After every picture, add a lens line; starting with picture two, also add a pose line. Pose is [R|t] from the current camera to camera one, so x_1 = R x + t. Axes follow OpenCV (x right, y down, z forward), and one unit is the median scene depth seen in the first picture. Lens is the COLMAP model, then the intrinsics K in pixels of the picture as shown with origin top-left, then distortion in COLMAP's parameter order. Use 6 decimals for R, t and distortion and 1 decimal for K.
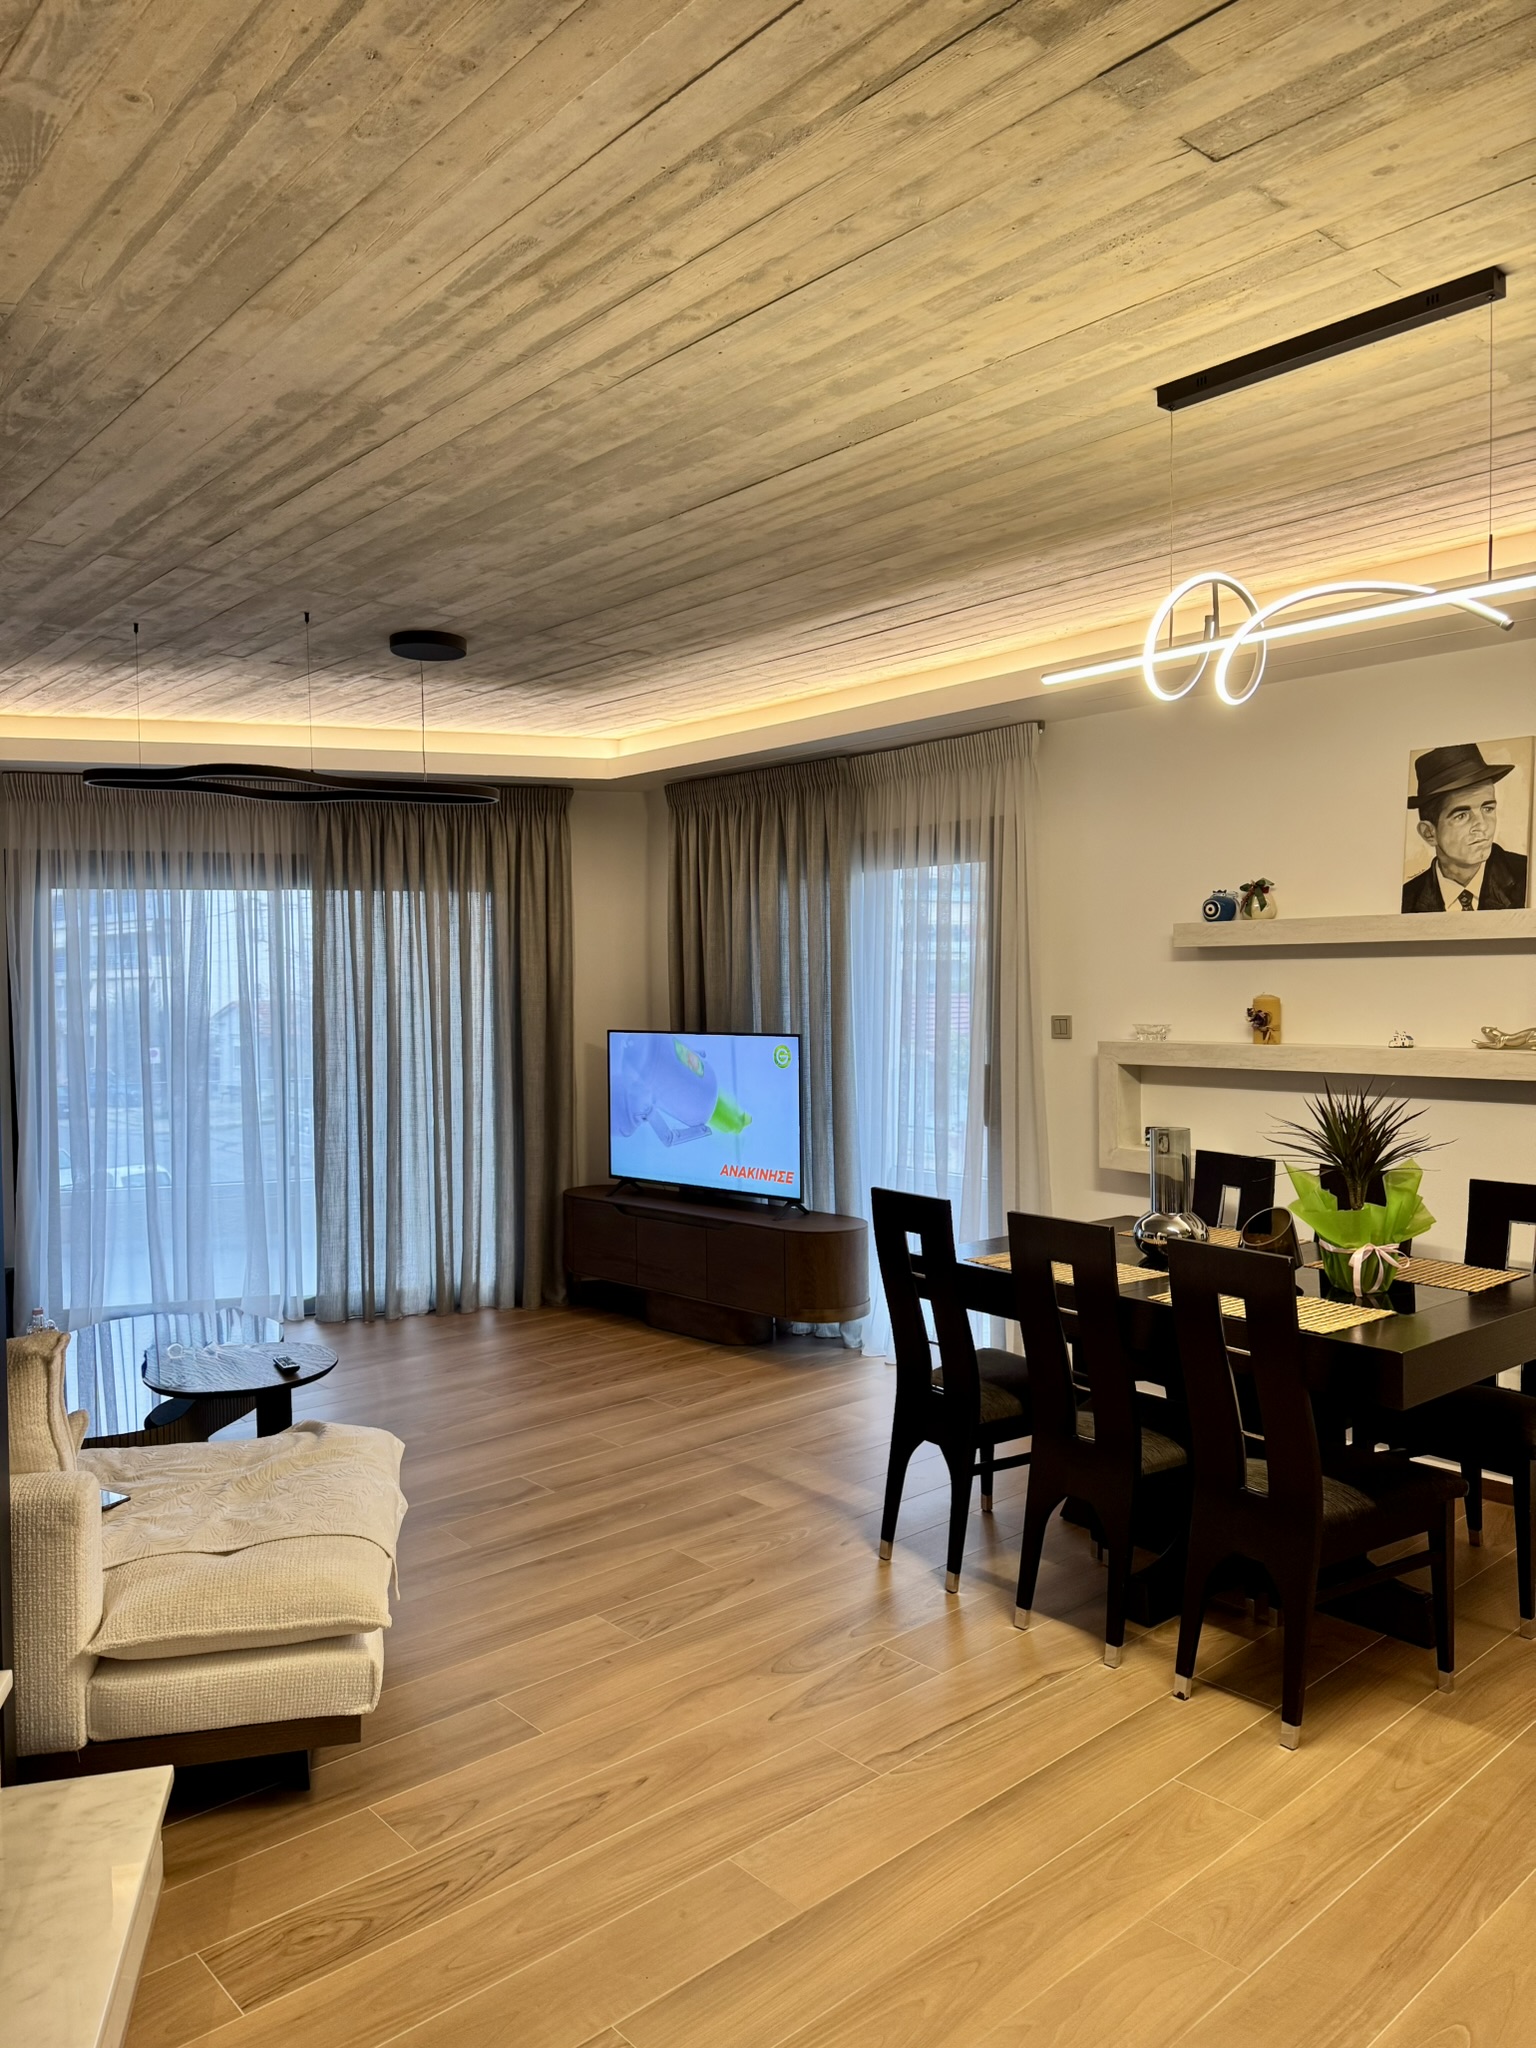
lens RADIAL K [[1452.5, 0, 768.6], [0, 1452.5, 1024.1], [0, 0, 1]] dist [-0.003942, -0.000939]
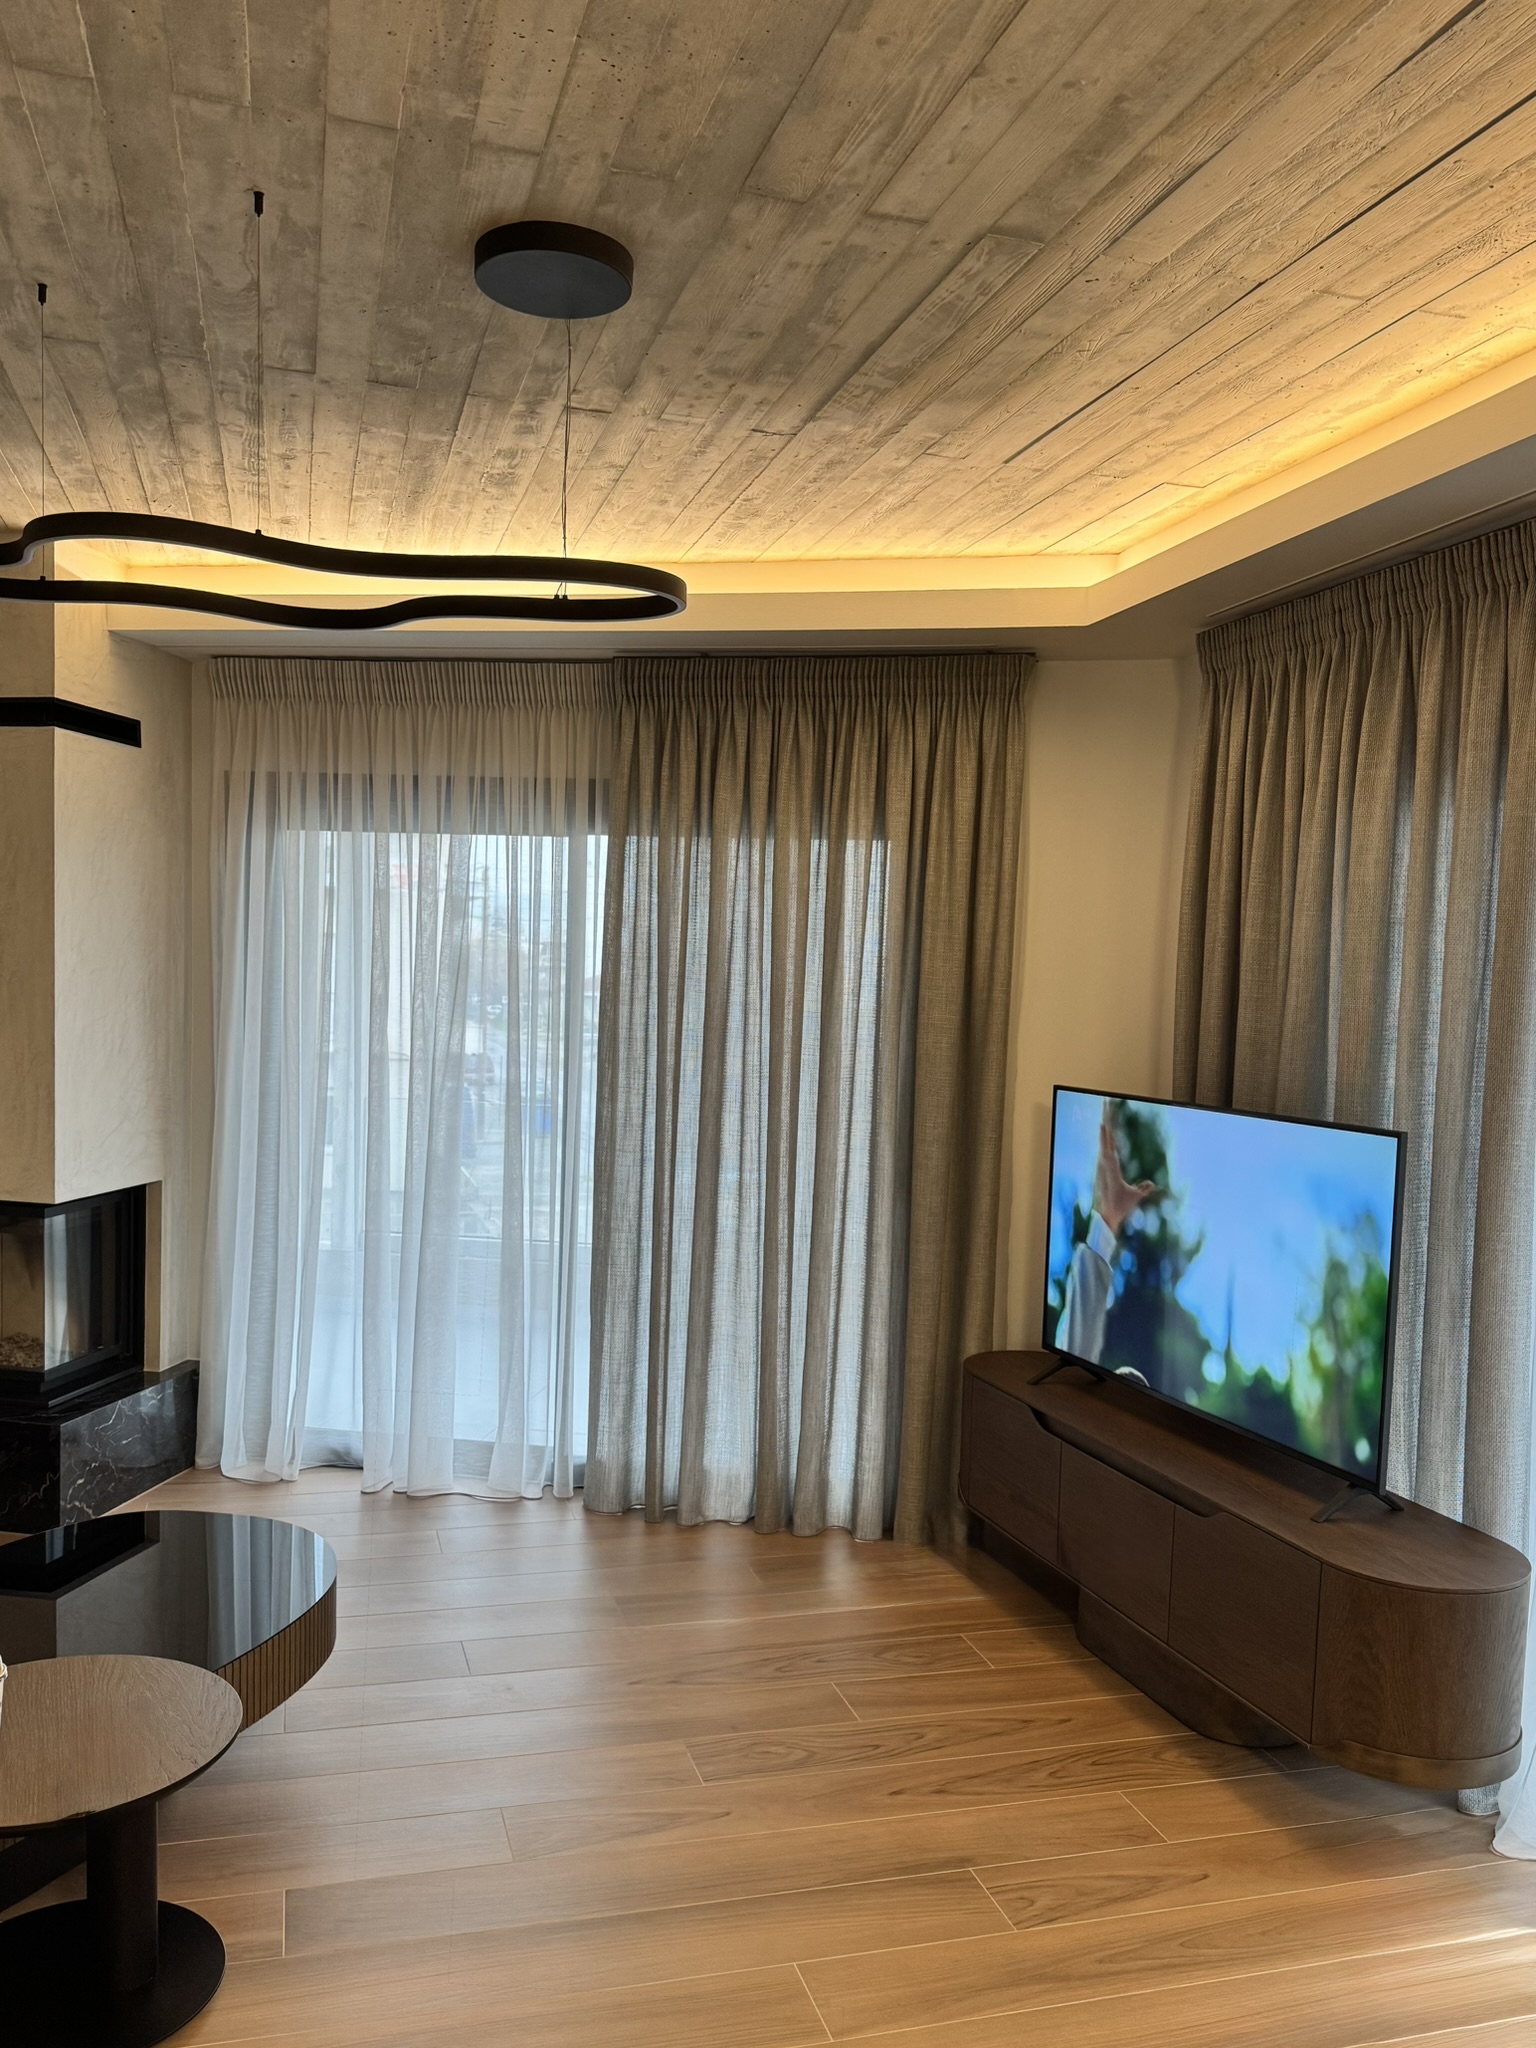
lens RADIAL K [[1819.2, 0, 580.1], [0, 1819.2, 1127.4], [0, 0, 1]] dist [0.075488, -0.184926]
pose [[0.895184, 0.076007, -0.439167, 0.034894], [-0.056751, 0.996769, 0.056834, -0.010362], [0.442068, -0.025953, 0.896606, 0.301499]]
